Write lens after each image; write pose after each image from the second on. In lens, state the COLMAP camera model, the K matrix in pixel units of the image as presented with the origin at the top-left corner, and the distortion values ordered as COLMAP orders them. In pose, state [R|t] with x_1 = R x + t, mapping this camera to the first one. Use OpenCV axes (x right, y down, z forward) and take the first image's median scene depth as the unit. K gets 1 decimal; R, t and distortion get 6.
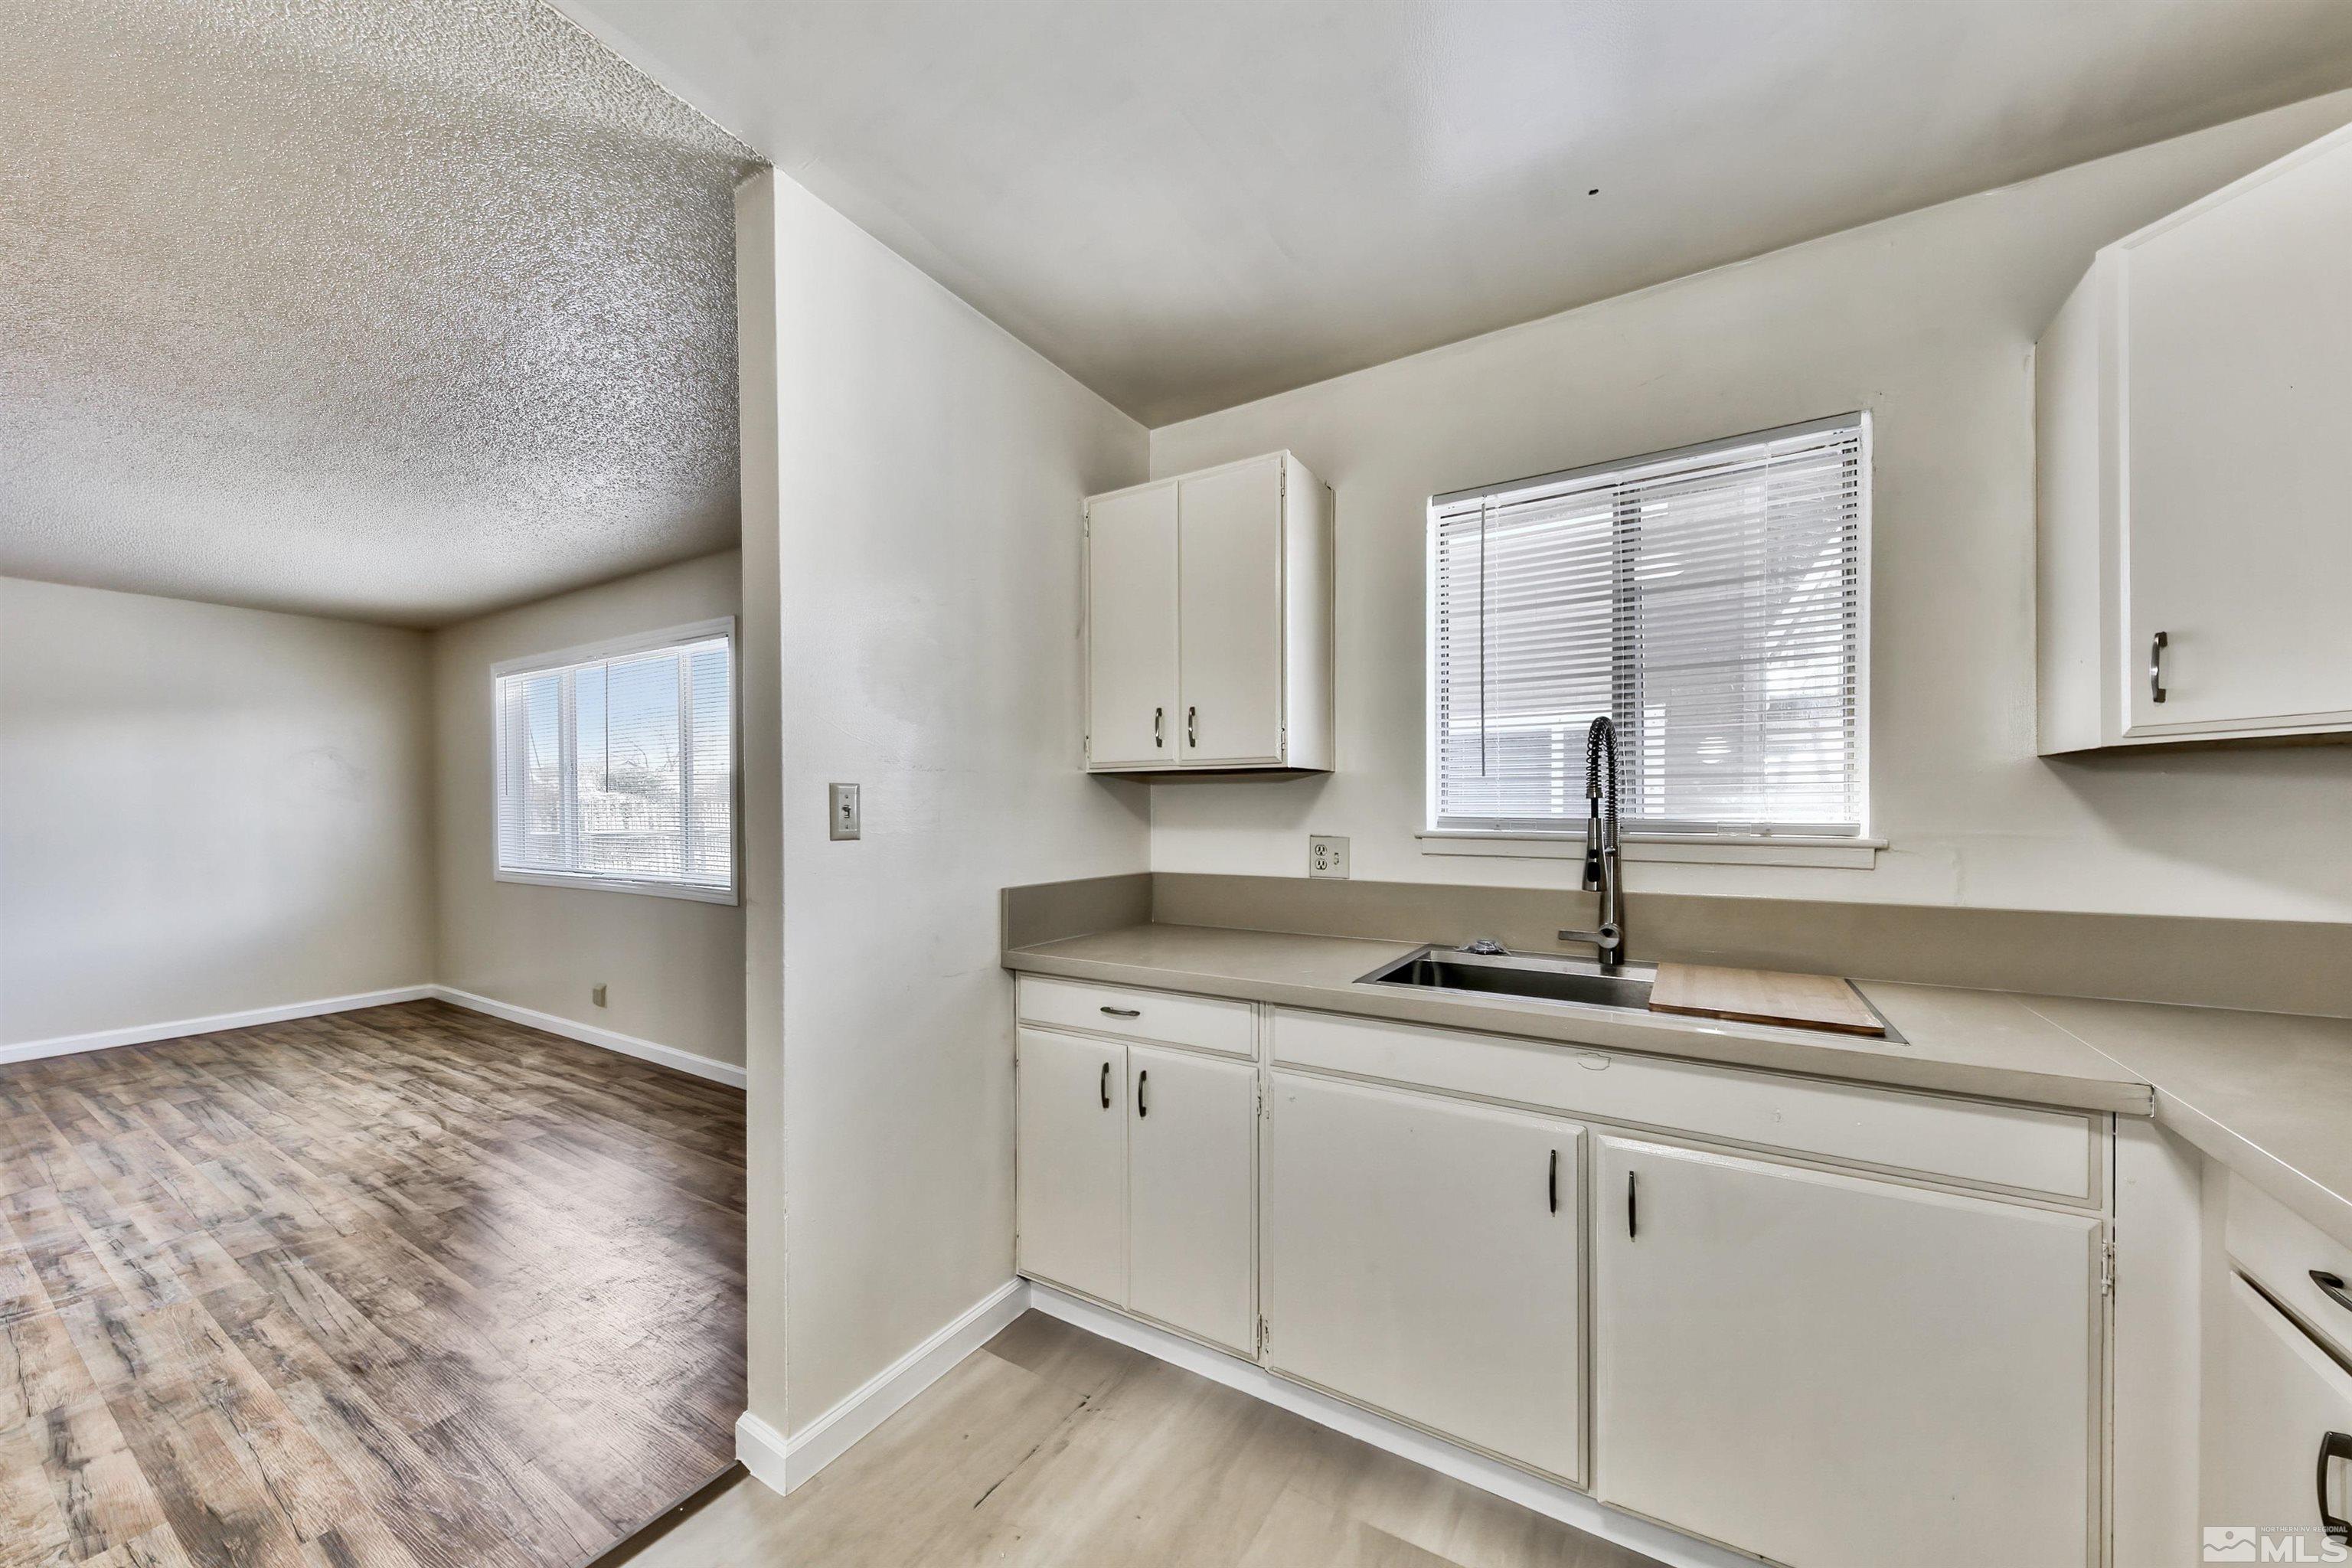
lens RADIAL K [[816.4, 0, 1217.7], [0, 816.4, 807.8], [0, 0, 1]] dist [0.015440, -0.004905]
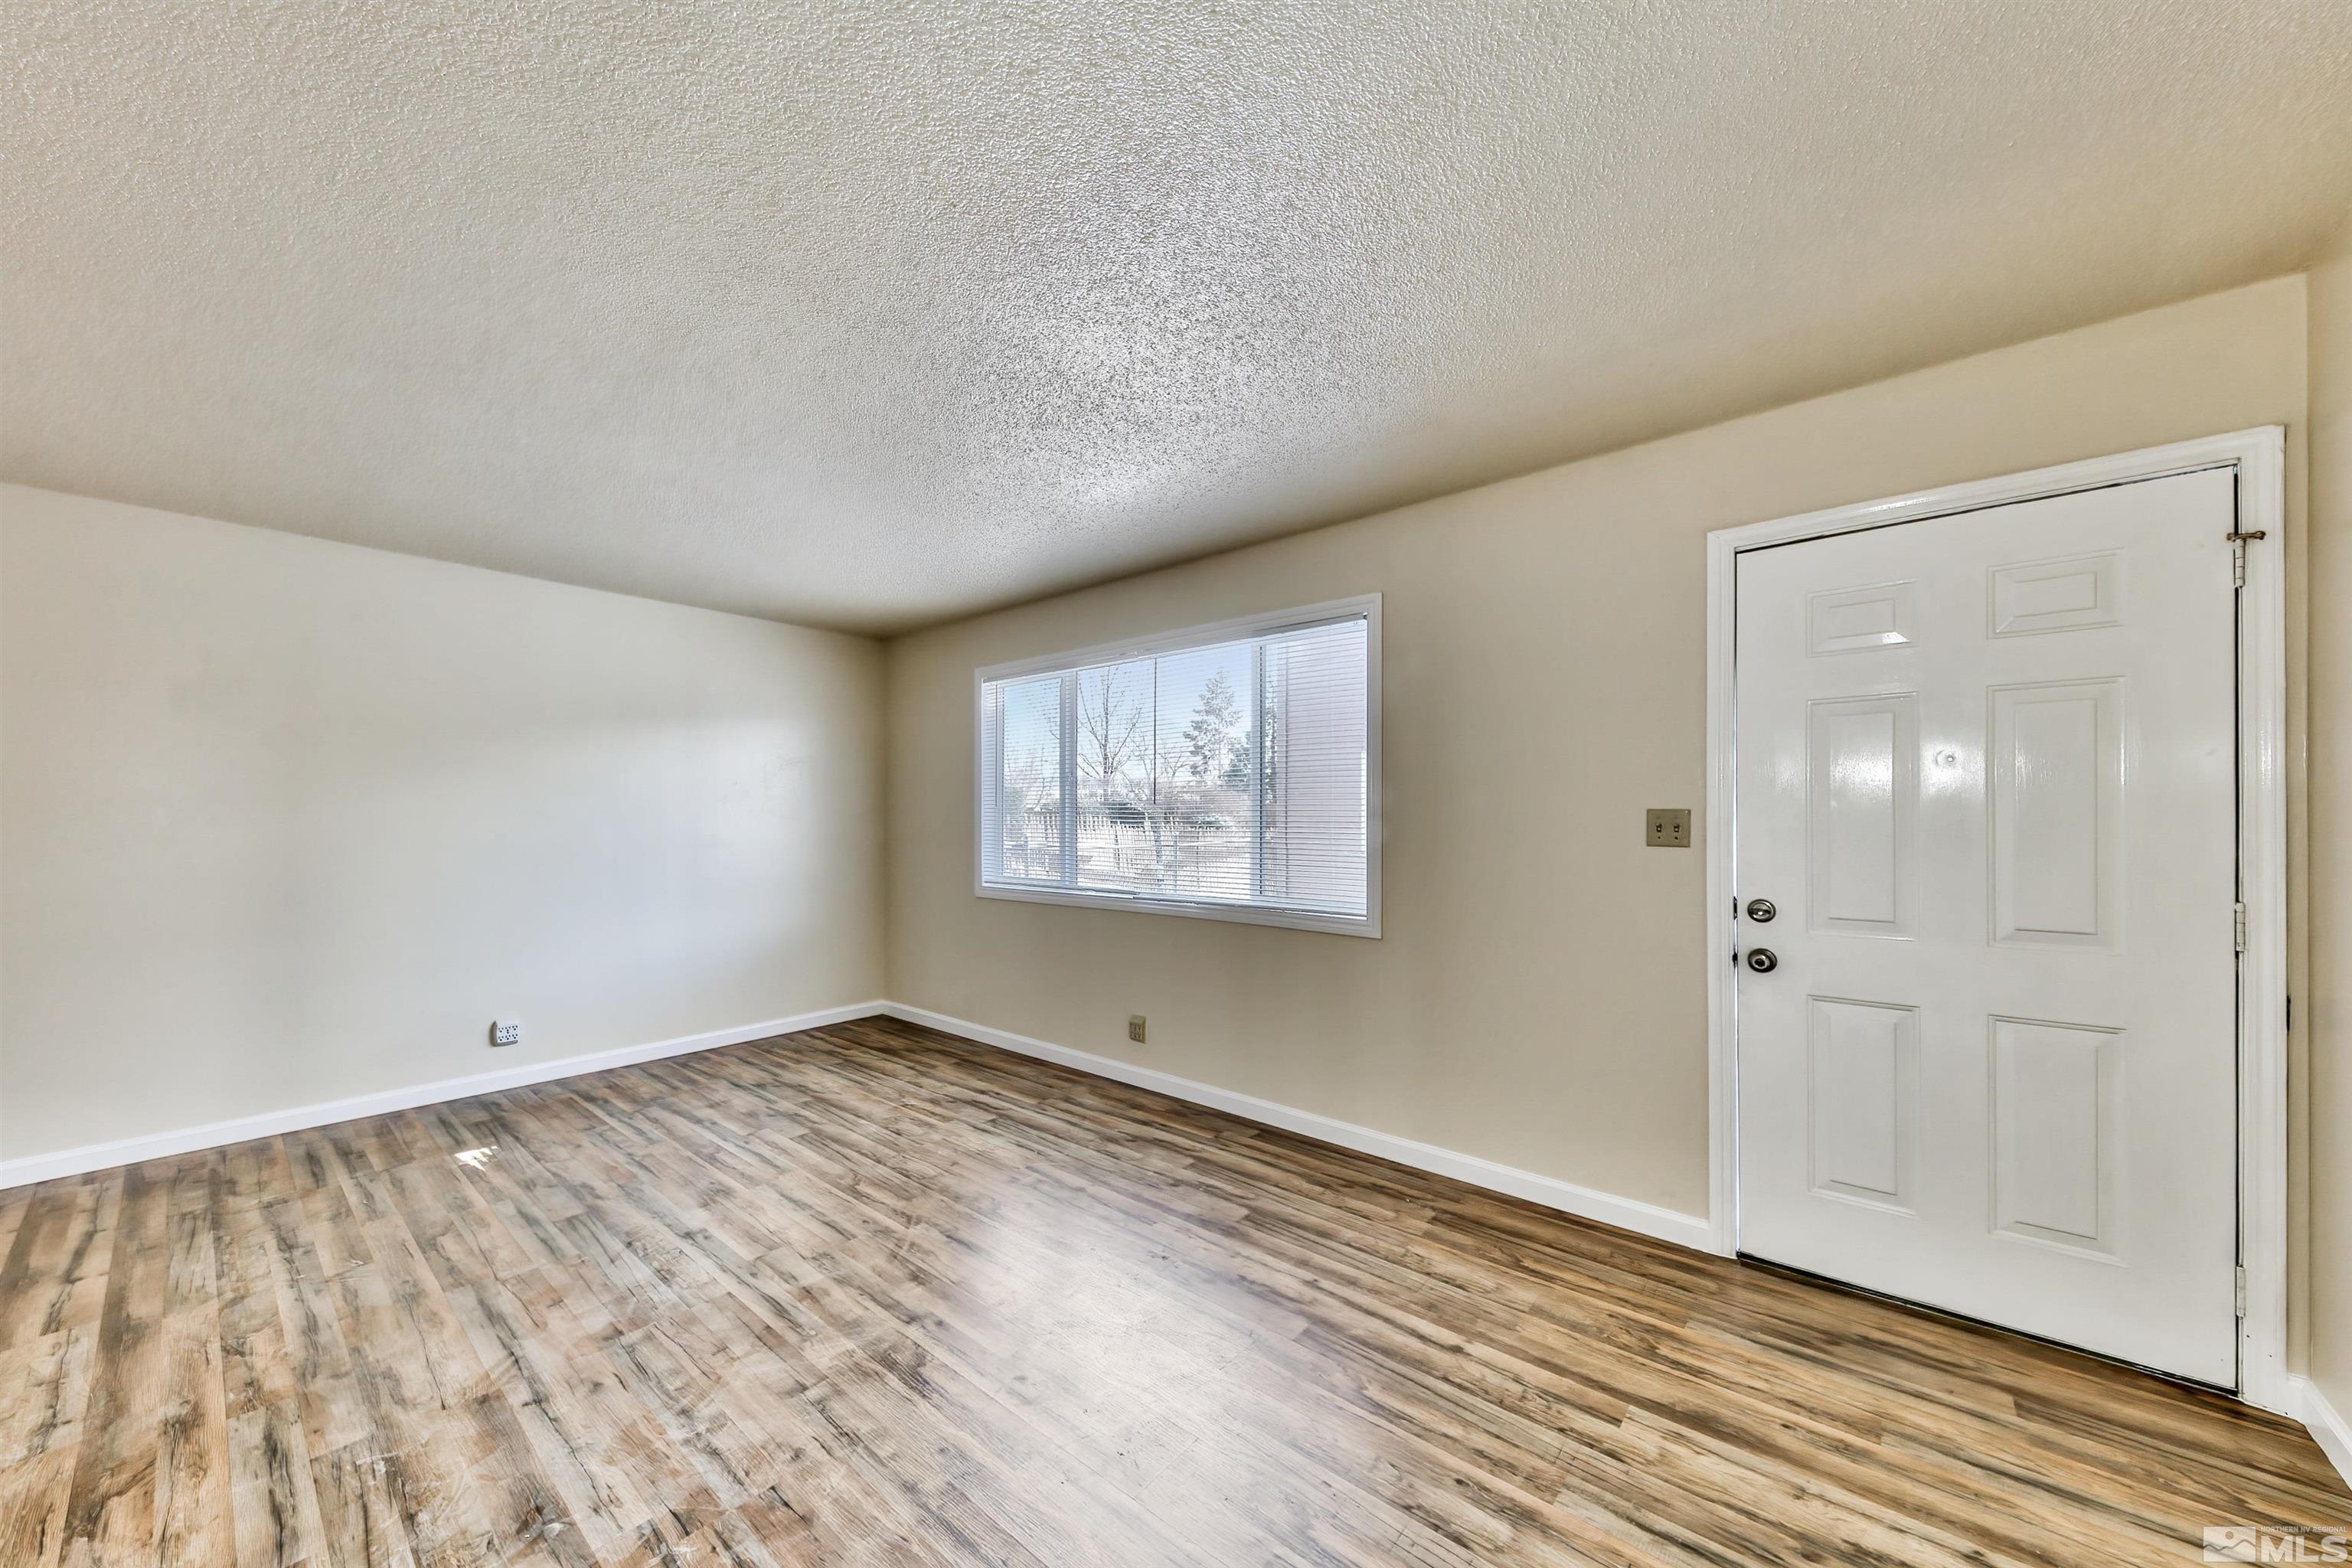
lens RADIAL K [[812.3, 0, 1214.2], [0, 812.3, 814.8], [0, 0, 1]] dist [0.000316, -0.000003]
pose [[0.989581, 0.004479, -0.143908, -0.620405], [-0.005820, 0.999943, -0.008903, 0.001771], [0.143860, 0.009648, 0.989551, 0.151331]]
